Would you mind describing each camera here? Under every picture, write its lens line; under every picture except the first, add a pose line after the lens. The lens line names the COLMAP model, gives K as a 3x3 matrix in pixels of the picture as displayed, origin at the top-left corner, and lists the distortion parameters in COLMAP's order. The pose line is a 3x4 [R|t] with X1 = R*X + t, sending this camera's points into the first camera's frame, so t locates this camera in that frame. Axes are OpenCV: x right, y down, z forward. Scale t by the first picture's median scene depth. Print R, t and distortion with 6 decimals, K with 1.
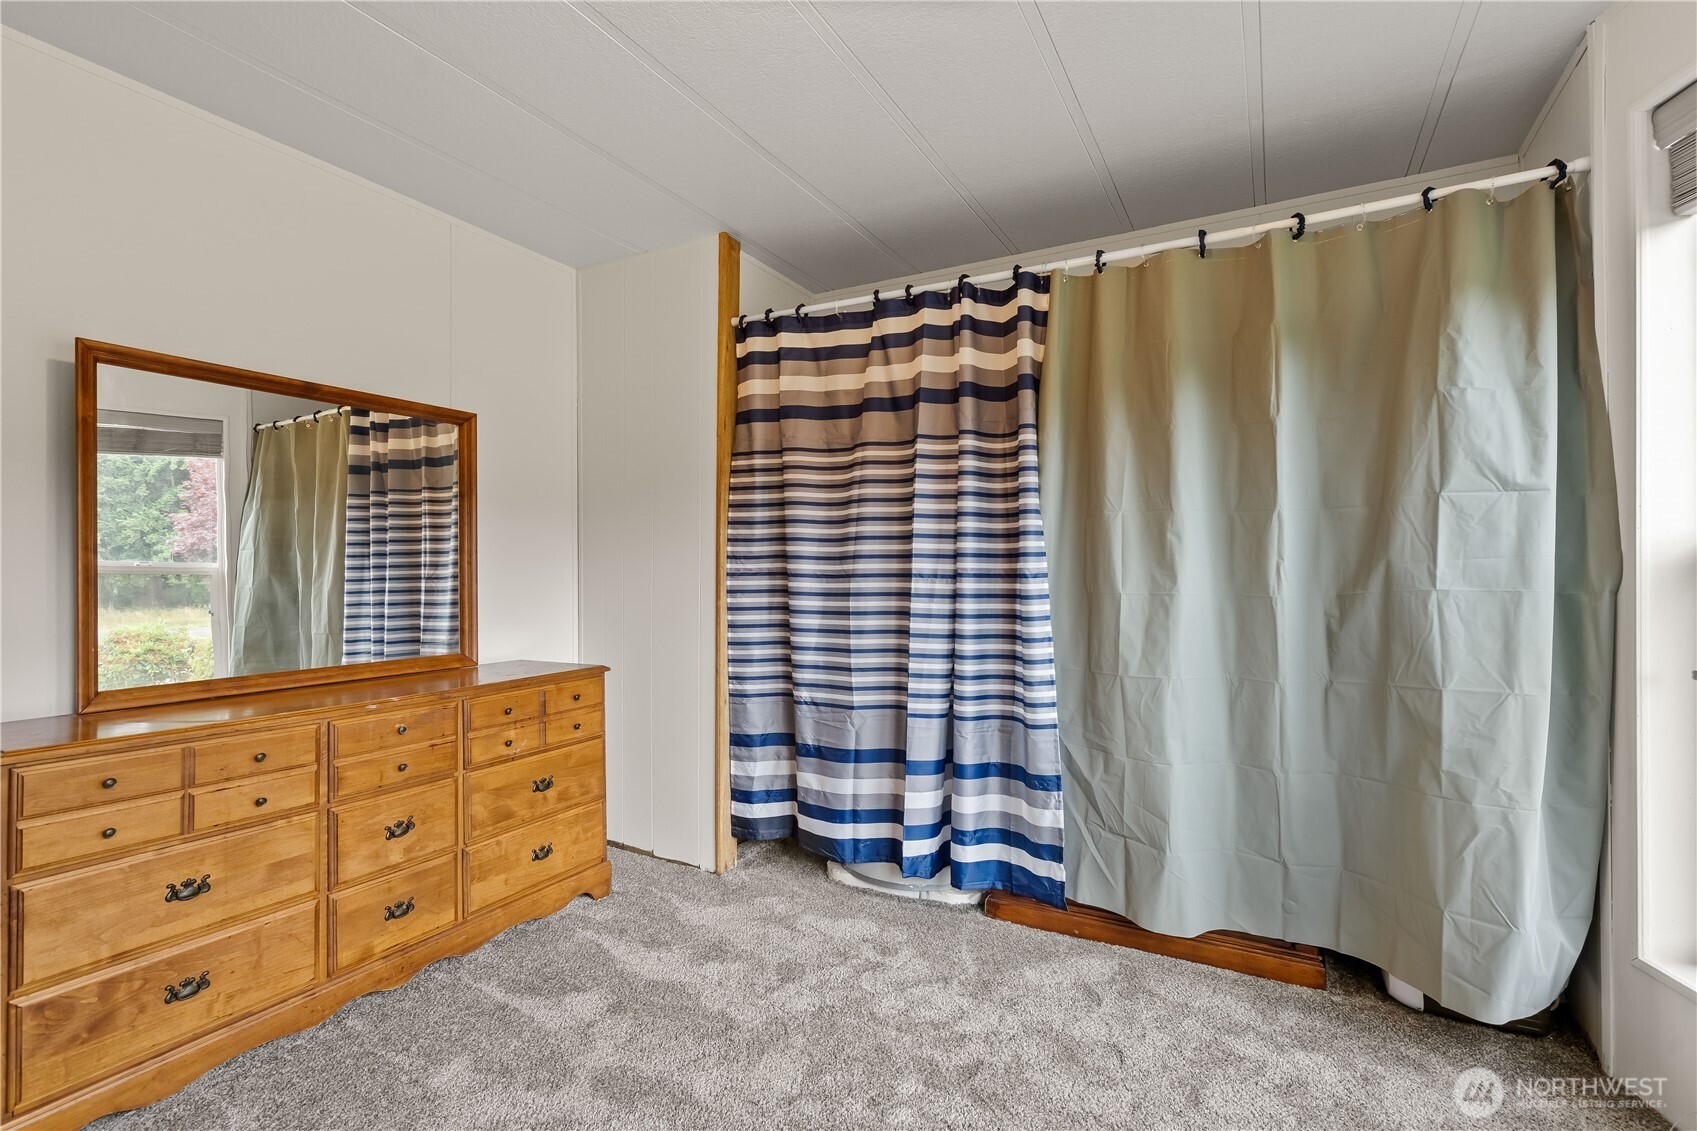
lens RADIAL K [[778.1, 0, 850.3], [0, 778.1, 563.7], [0, 0, 1]] dist [-0.009355, 0.004051]
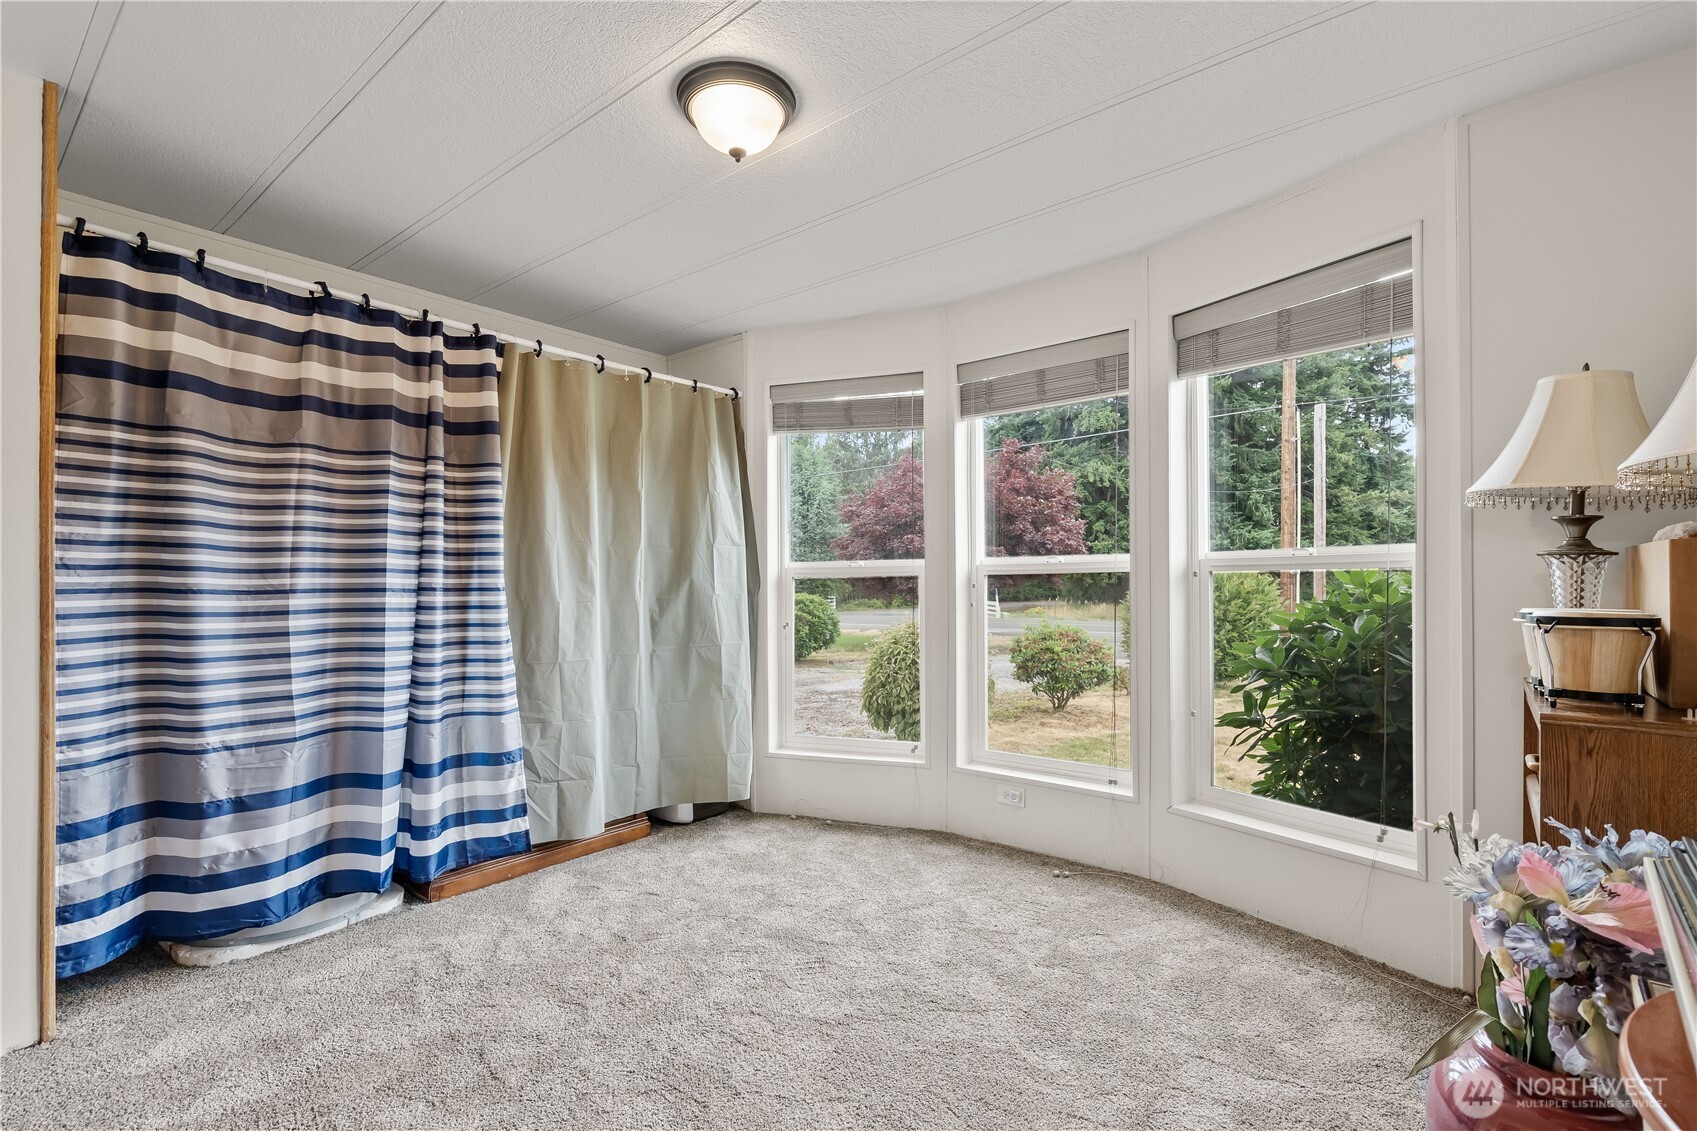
lens RADIAL K [[778.1, 0, 850.0], [0, 778.1, 576.0], [0, 0, 1]] dist [-0.009355, 0.004051]
pose [[0.177383, 0.010130, 0.984090, -0.807763], [-0.005066, 0.999943, -0.009380, 0.003302], [-0.984129, -0.003322, 0.177424, 0.233614]]
